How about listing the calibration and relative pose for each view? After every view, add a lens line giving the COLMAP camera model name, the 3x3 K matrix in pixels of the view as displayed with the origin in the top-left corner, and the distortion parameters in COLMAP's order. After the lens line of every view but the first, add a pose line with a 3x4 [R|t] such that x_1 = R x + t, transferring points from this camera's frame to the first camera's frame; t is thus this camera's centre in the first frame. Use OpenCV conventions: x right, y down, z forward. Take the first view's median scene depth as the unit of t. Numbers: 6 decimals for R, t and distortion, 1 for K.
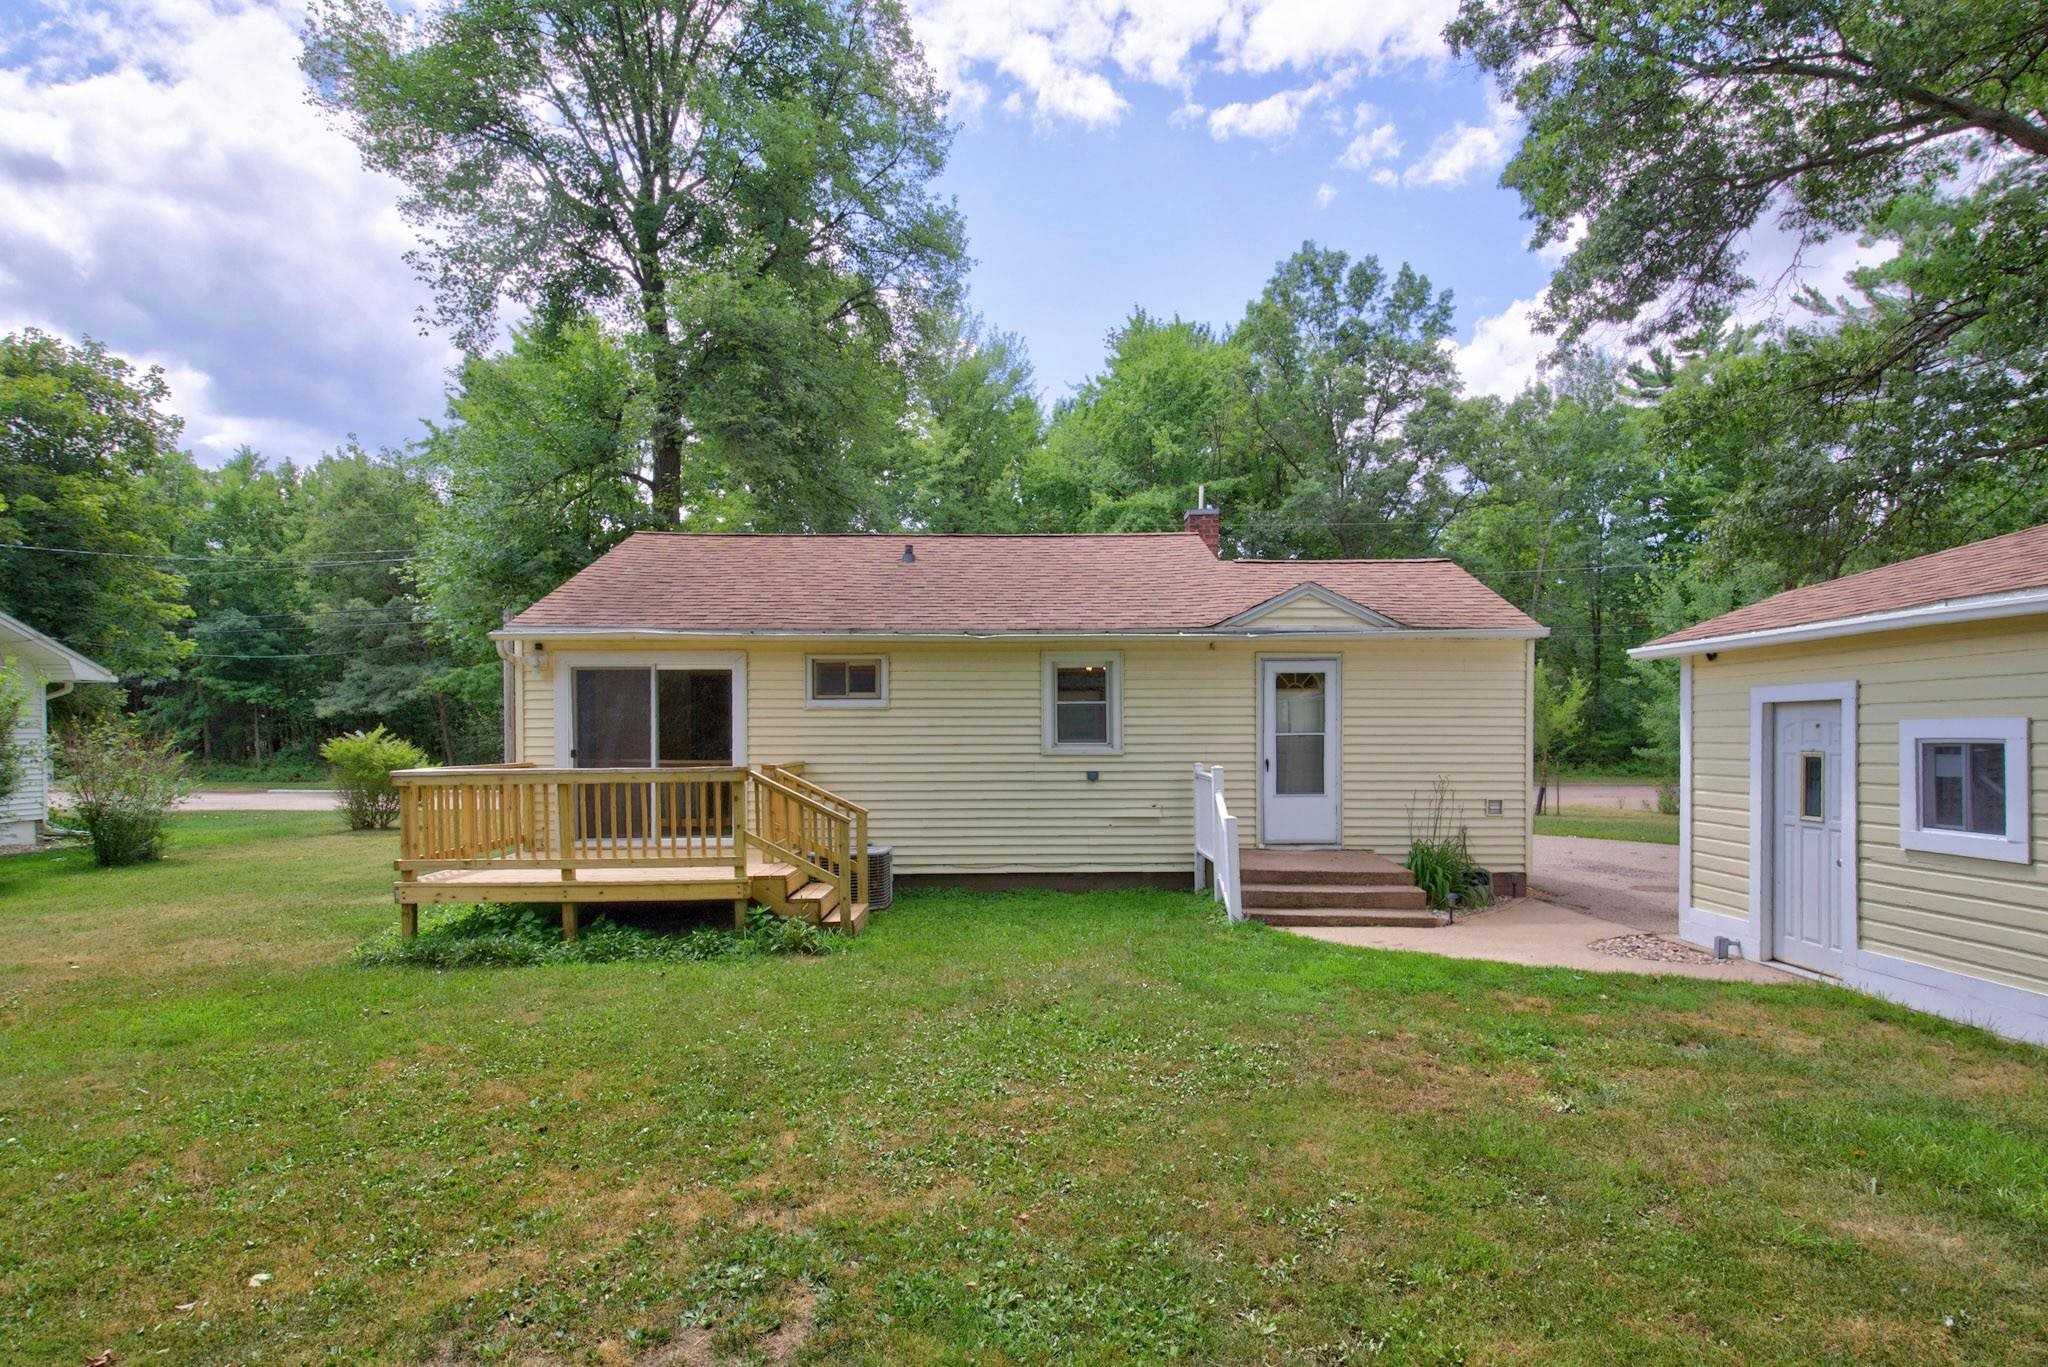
lens RADIAL K [[1028.0, 0, 1018.3], [0, 1028.0, 734.3], [0, 0, 1]] dist [0.004840, 0.000310]
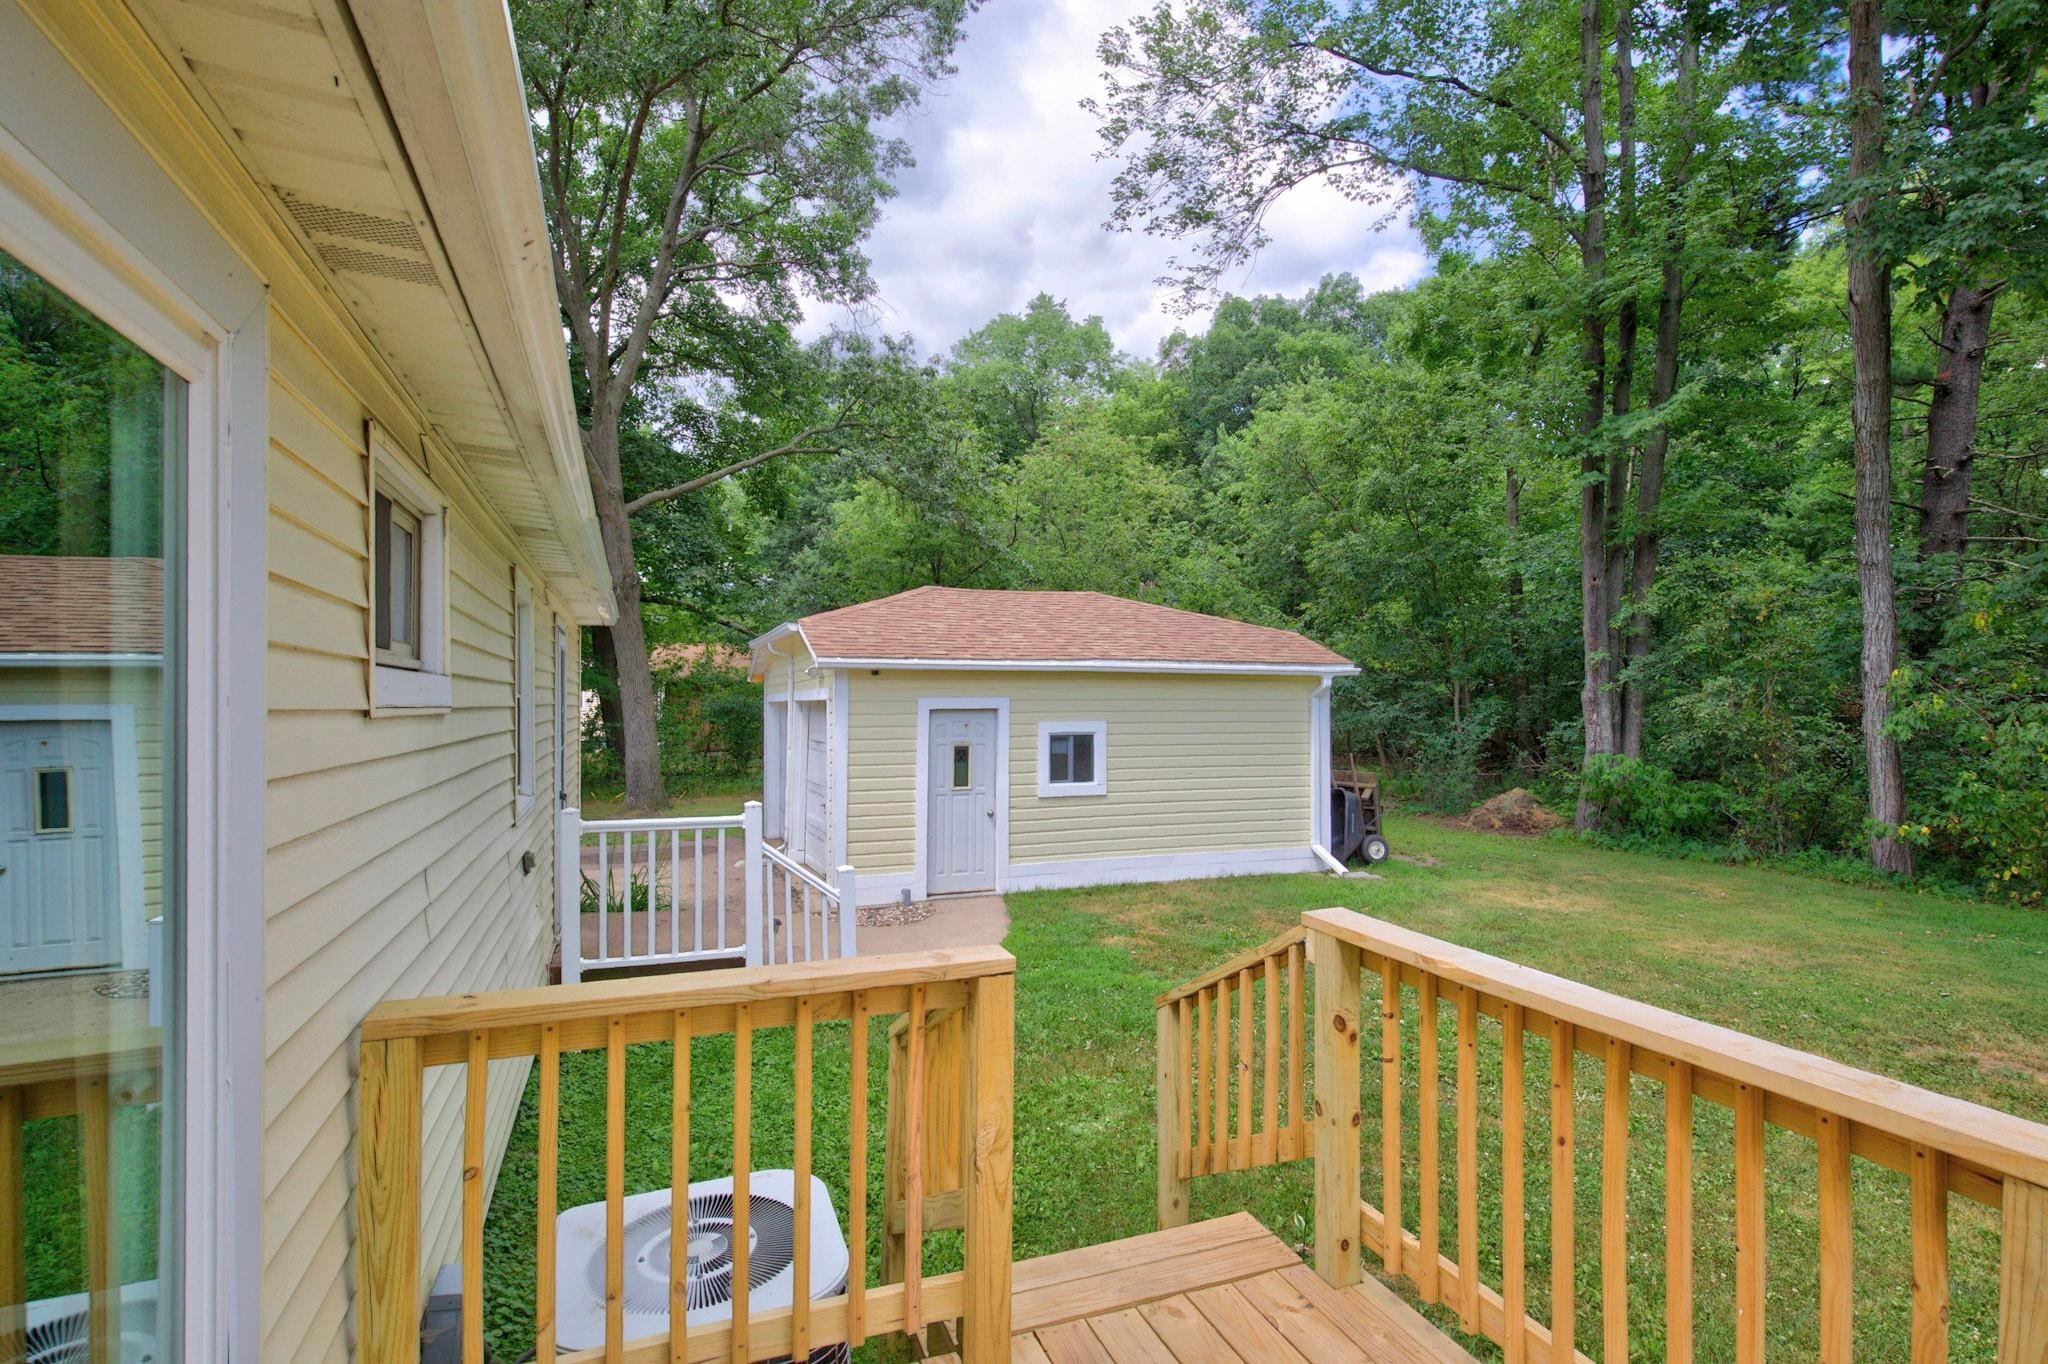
lens RADIAL K [[1020.6, 0, 1024.0], [0, 1020.6, 682.0], [0, 0, 1]] dist [0.002466, 0.000421]
pose [[-0.340155, 0.019285, 0.940172, -0.442244], [0.002567, 0.999805, -0.019579, -0.029067], [-0.940366, -0.004247, -0.340138, 0.954552]]
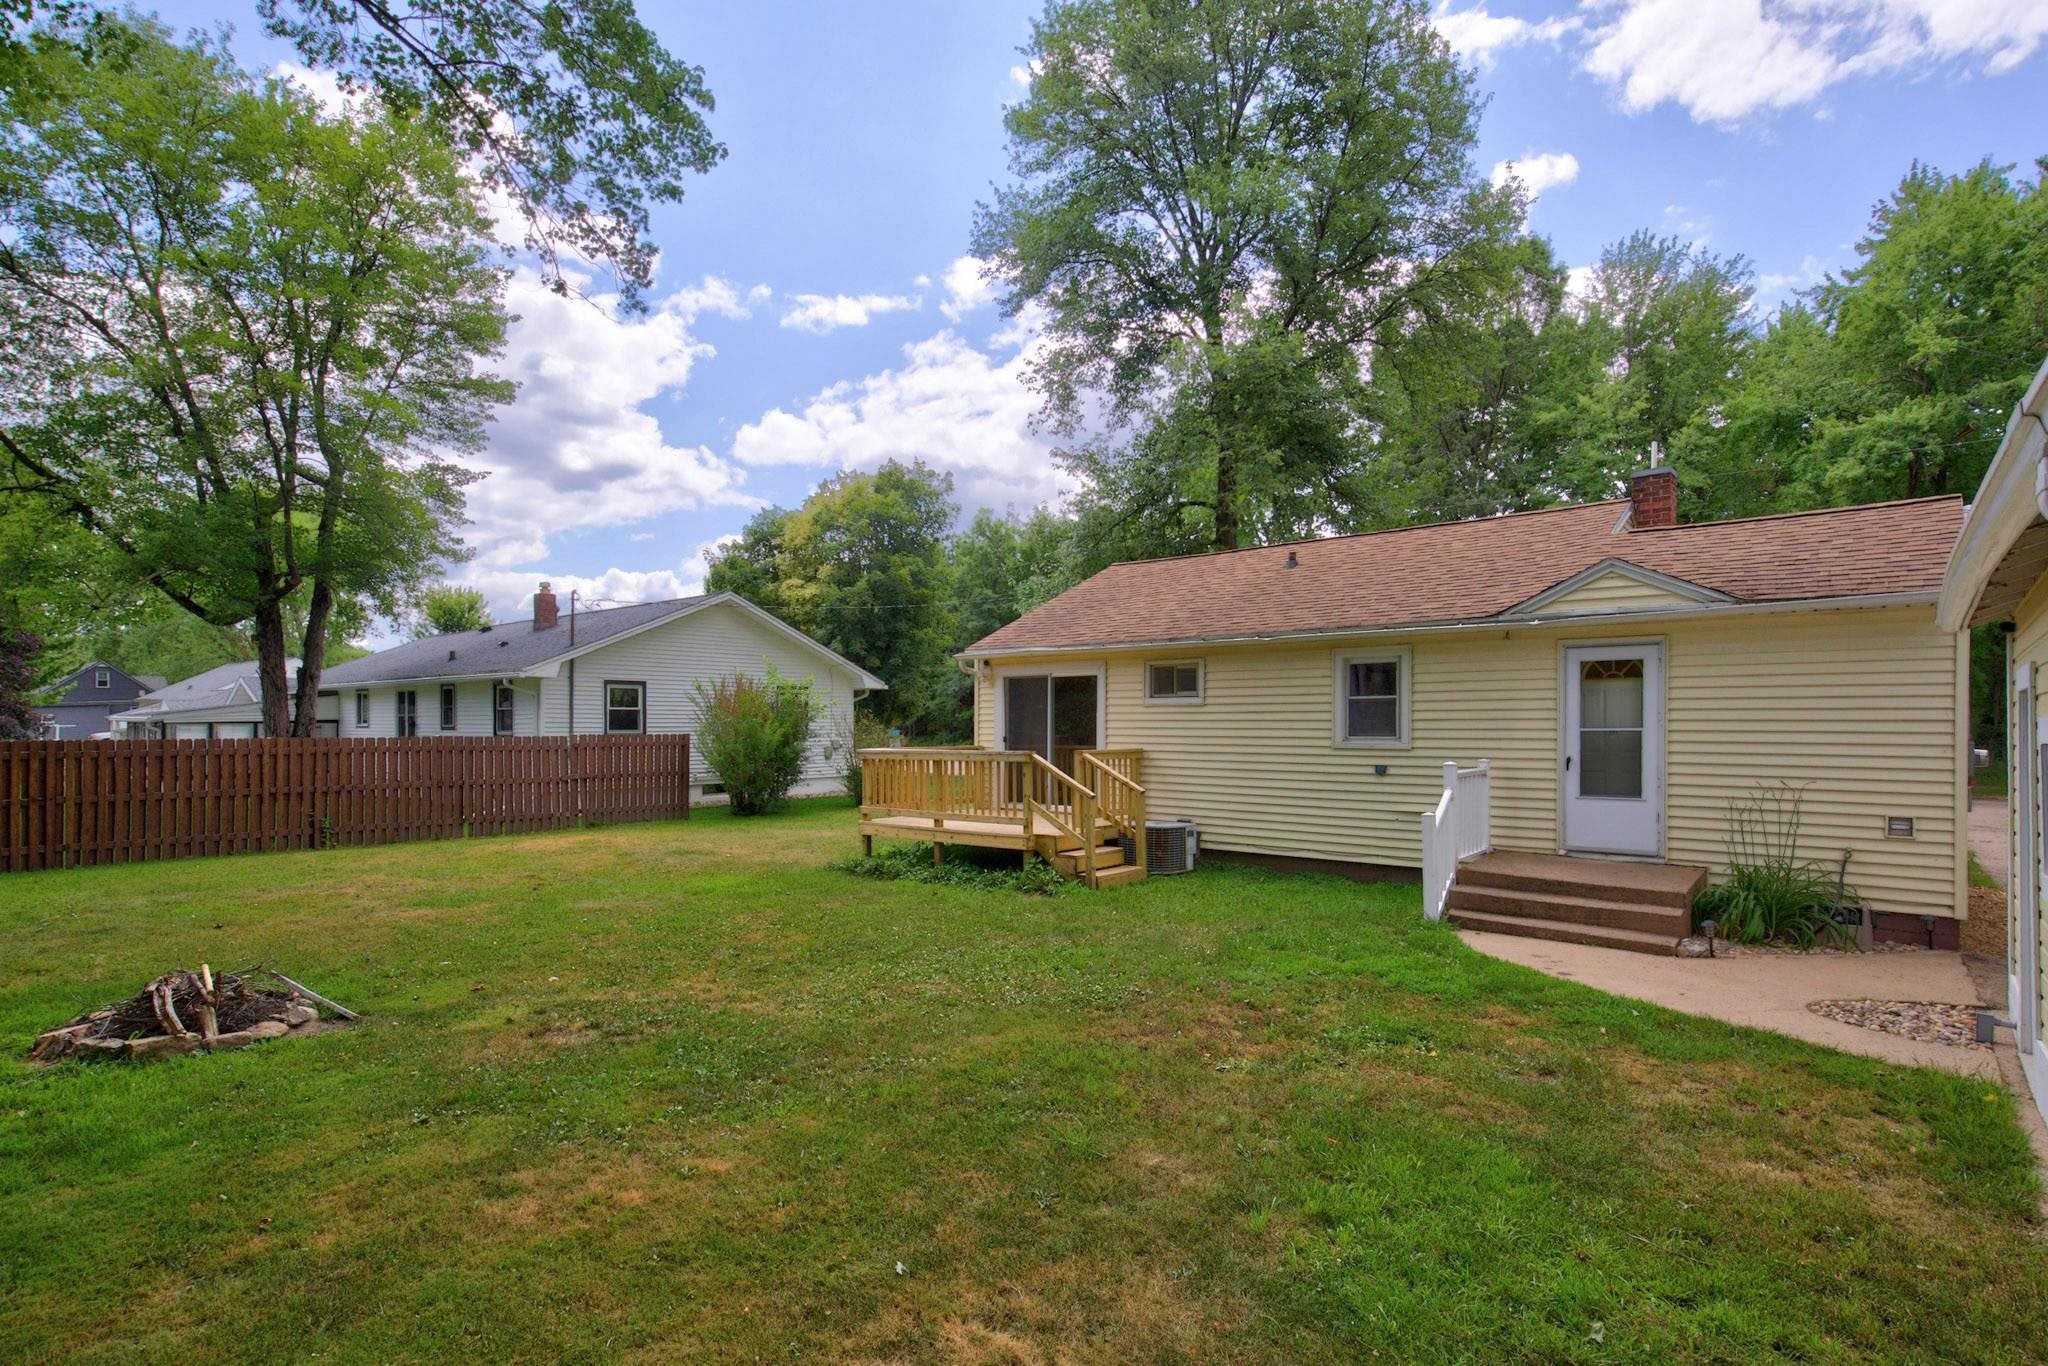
lens RADIAL K [[994.3, 0, 998.8], [0, 994.3, 727.1], [0, 0, 1]] dist [-0.000043, -0.000425]
pose [[0.743544, 0.005063, -0.668667, 0.453203], [-0.001759, 0.999983, 0.005615, -0.005900], [0.668684, -0.002999, 0.743540, 0.009098]]
